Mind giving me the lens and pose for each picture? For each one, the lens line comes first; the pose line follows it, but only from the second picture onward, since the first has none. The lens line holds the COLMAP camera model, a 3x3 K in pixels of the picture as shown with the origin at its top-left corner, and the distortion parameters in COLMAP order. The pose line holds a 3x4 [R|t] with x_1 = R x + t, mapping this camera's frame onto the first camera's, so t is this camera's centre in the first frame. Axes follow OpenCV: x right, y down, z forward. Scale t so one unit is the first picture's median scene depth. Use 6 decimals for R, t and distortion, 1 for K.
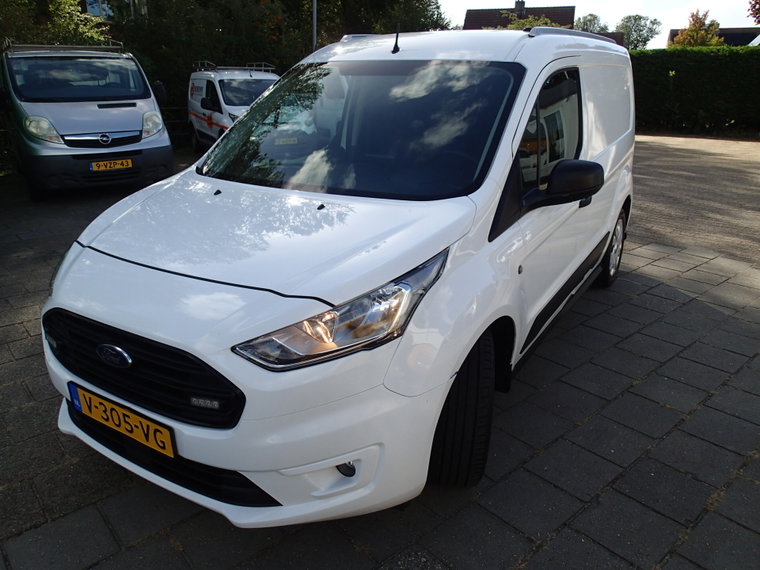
lens RADIAL K [[566.1, 0, 385.2], [0, 566.1, 282.0], [0, 0, 1]] dist [0.001845, -0.008198]
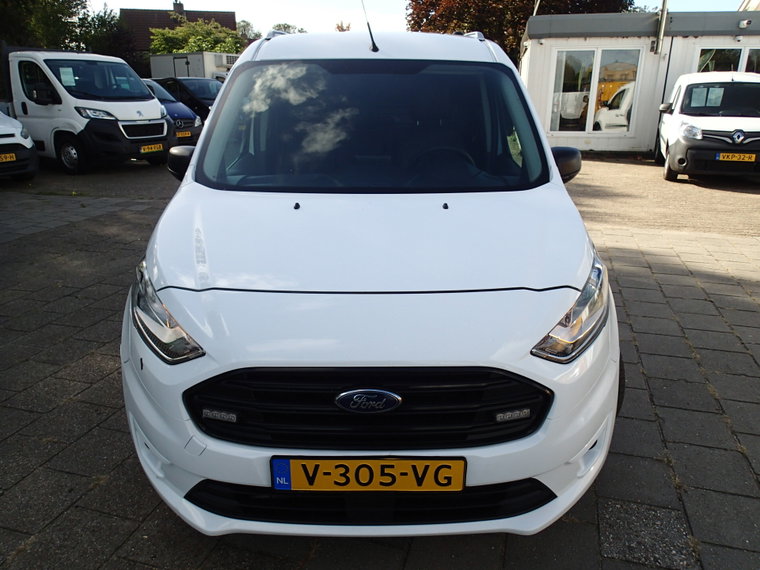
lens RADIAL K [[566.1, 0, 385.2], [0, 566.1, 282.0], [0, 0, 1]] dist [0.001845, -0.008198]
pose [[0.849471, -0.170621, 0.499288, -0.135890], [0.174089, 0.983915, 0.040043, -0.011764], [-0.498089, 0.052905, 0.865511, 0.040049]]
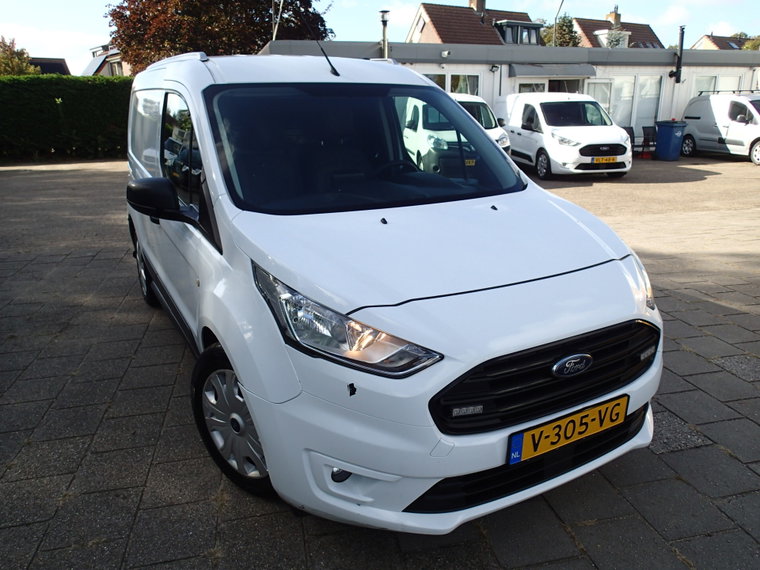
lens RADIAL K [[566.1, 0, 385.2], [0, 566.1, 282.0], [0, 0, 1]] dist [0.001845, -0.008198]
pose [[0.486269, -0.263289, 0.833199, -0.231729], [0.300718, 0.945704, 0.123337, -0.037842], [-0.820433, 0.190583, 0.539043, 0.112425]]
